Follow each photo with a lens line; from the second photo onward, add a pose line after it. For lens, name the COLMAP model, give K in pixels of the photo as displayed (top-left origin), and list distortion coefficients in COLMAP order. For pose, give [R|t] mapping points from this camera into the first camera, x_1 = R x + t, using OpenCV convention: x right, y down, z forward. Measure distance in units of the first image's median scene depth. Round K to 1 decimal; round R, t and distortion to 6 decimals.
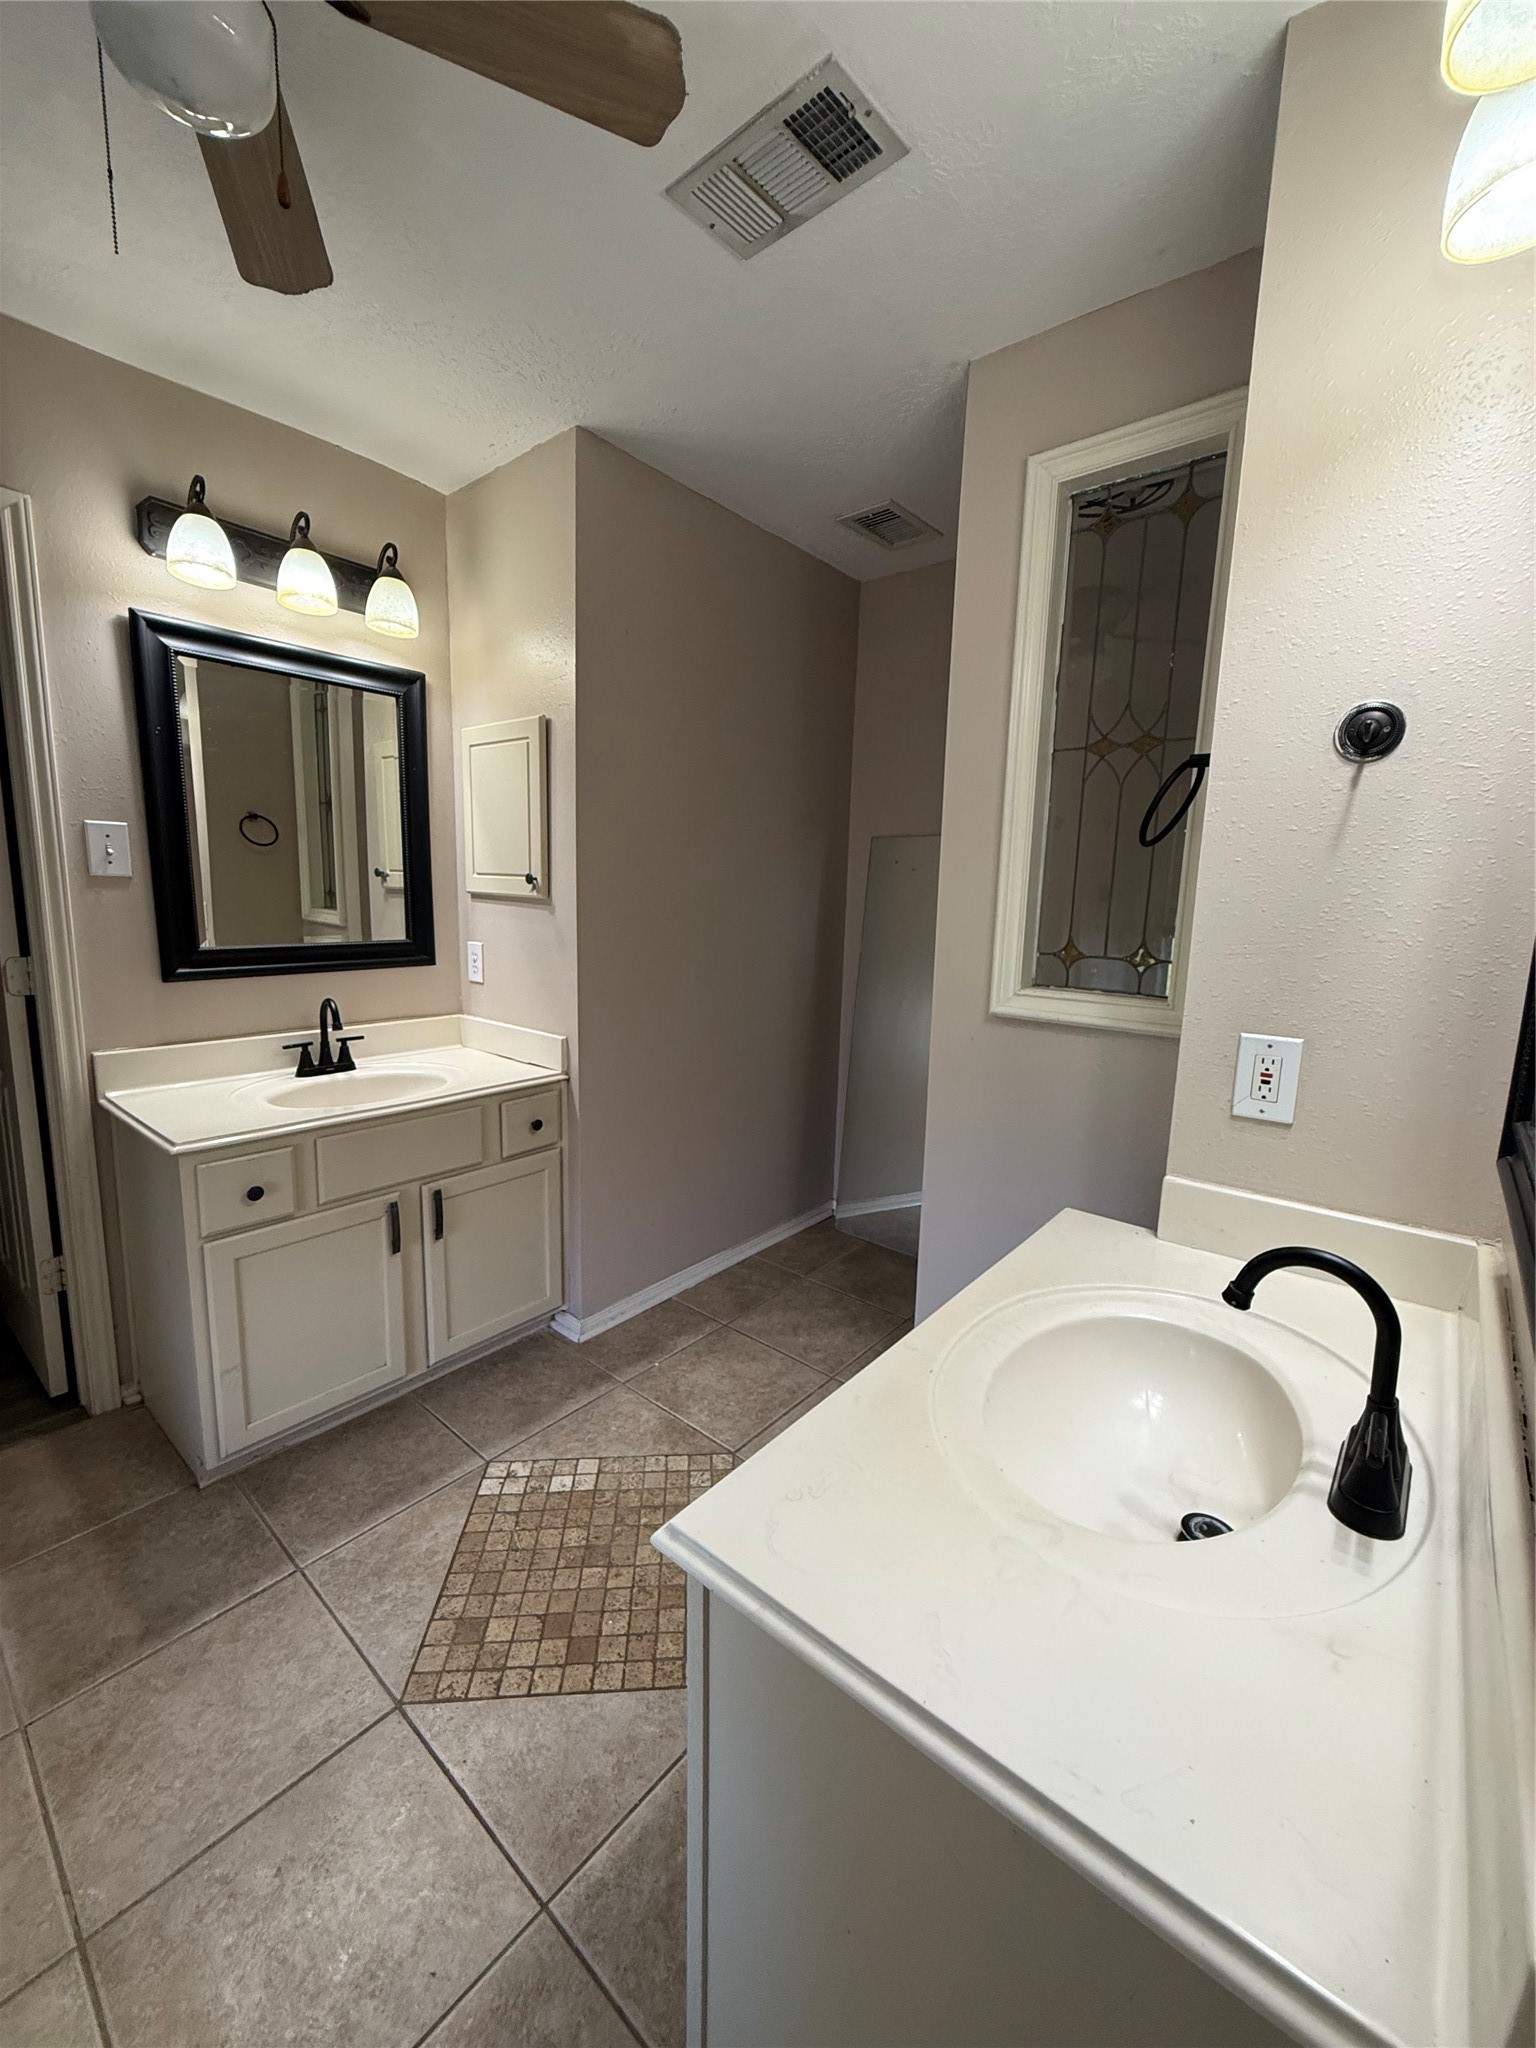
lens RADIAL K [[819.9, 0, 765.4], [0, 819.9, 1018.2], [0, 0, 1]] dist [0.001436, -0.000004]
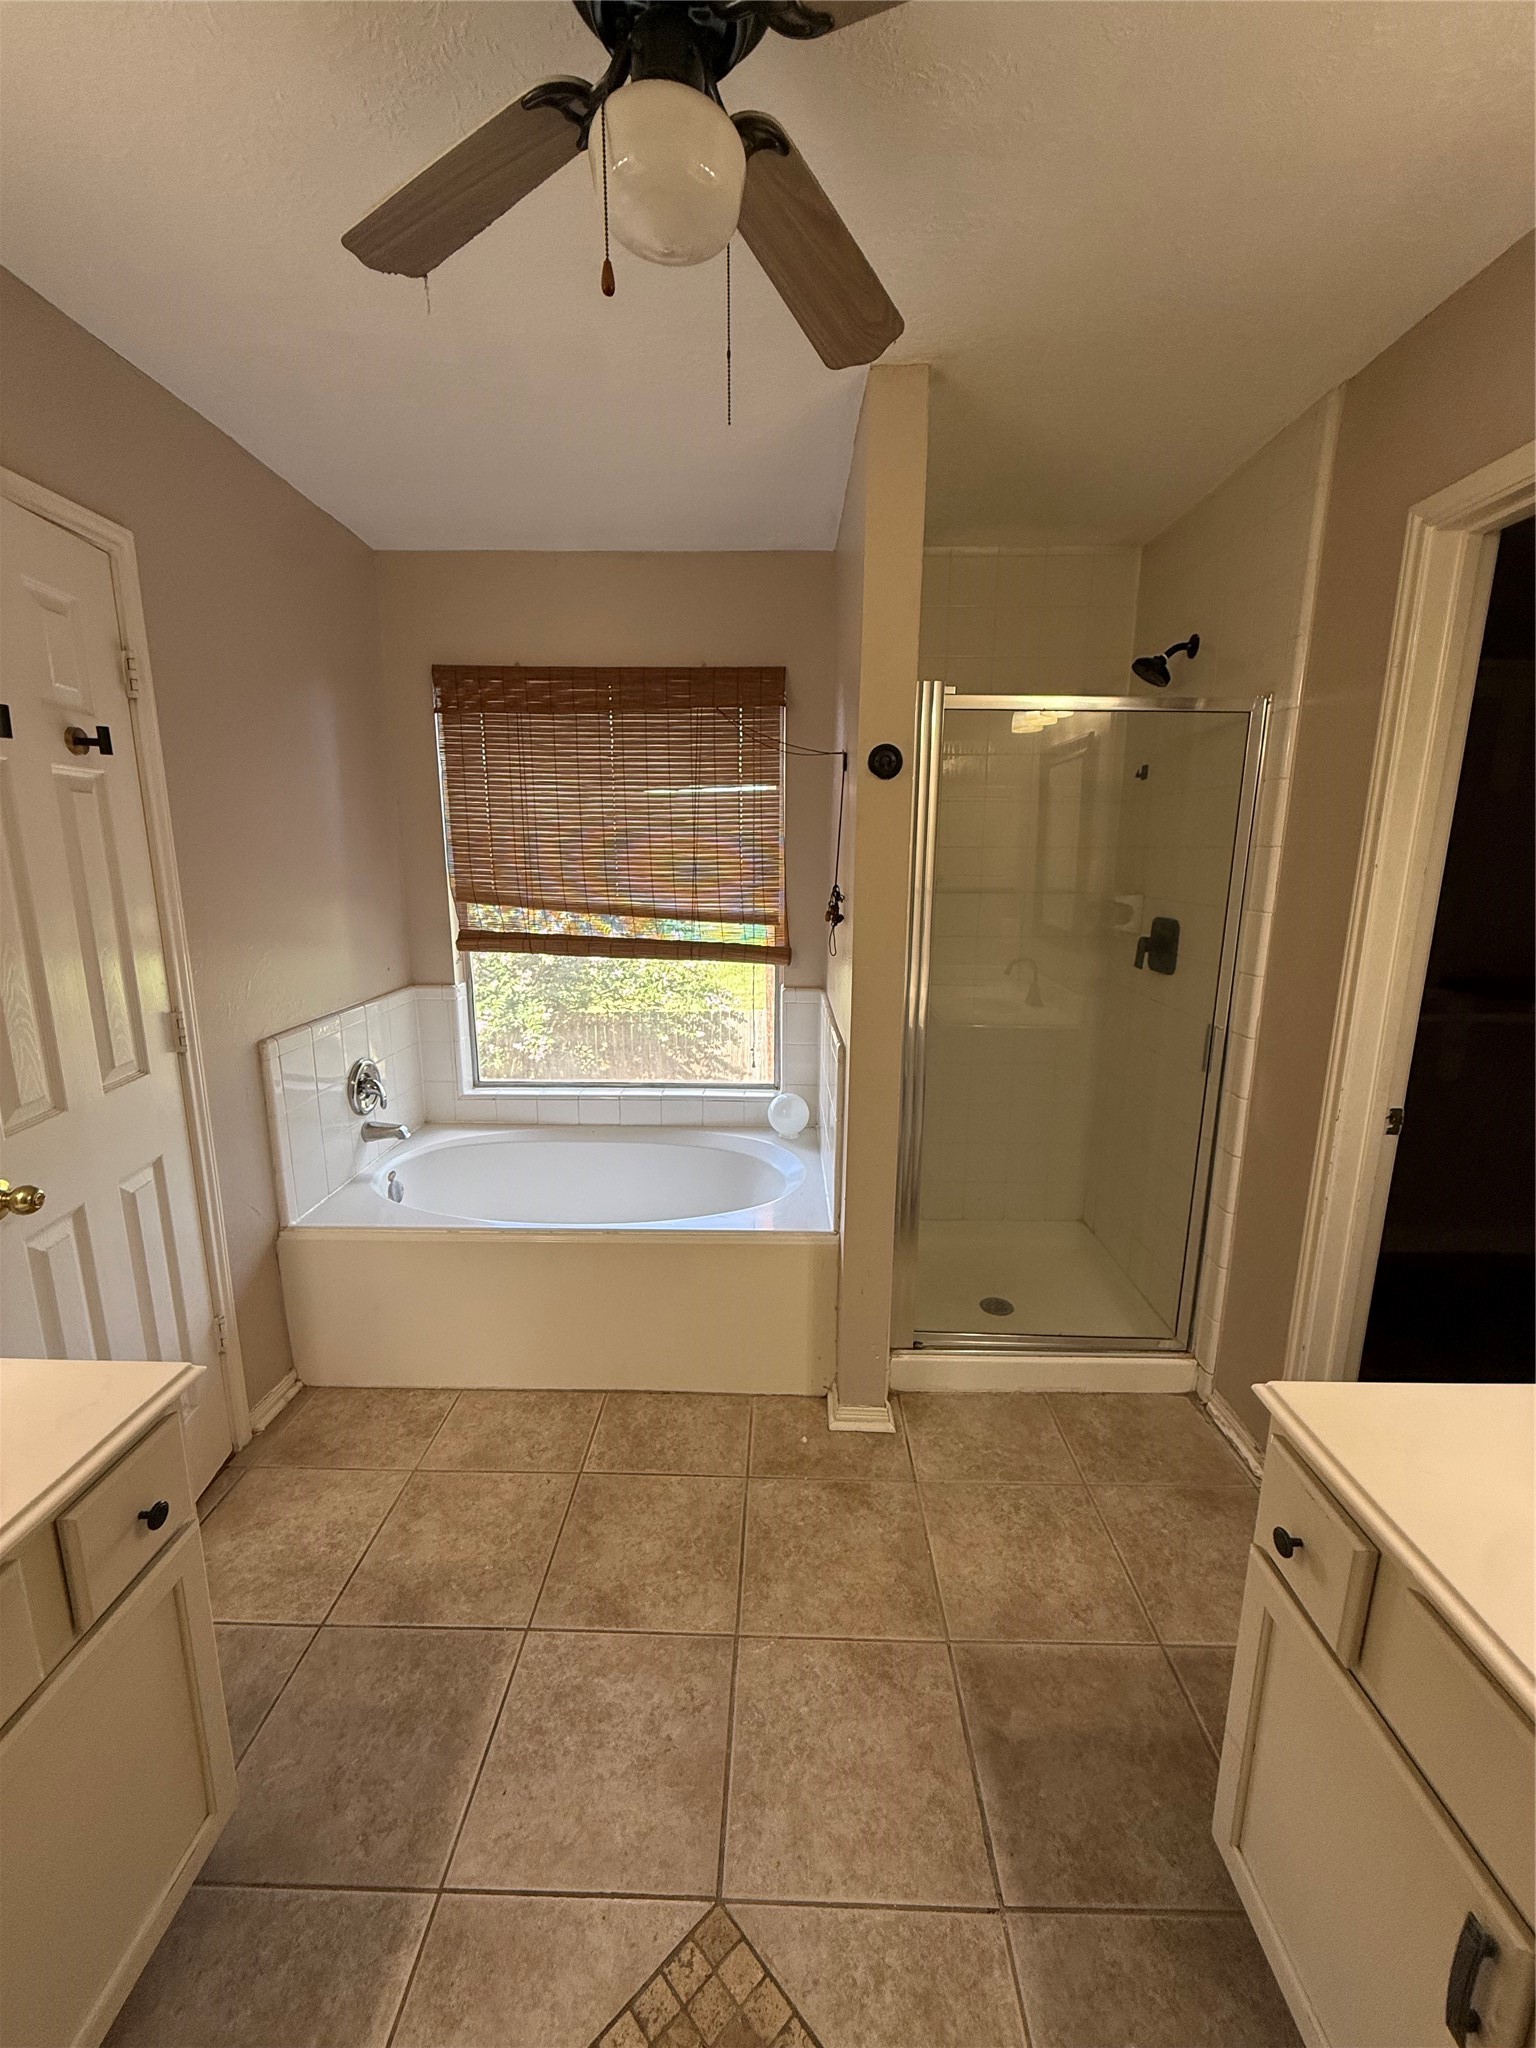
lens RADIAL K [[819.9, 0, 767.1], [0, 819.9, 1019.5], [0, 0, 1]] dist [0.001436, -0.000004]
pose [[-0.778746, 0.093832, -0.620283, -0.030761], [-0.125097, 0.945666, 0.300110, -0.315296], [0.614741, 0.311305, -0.724695, 1.348000]]
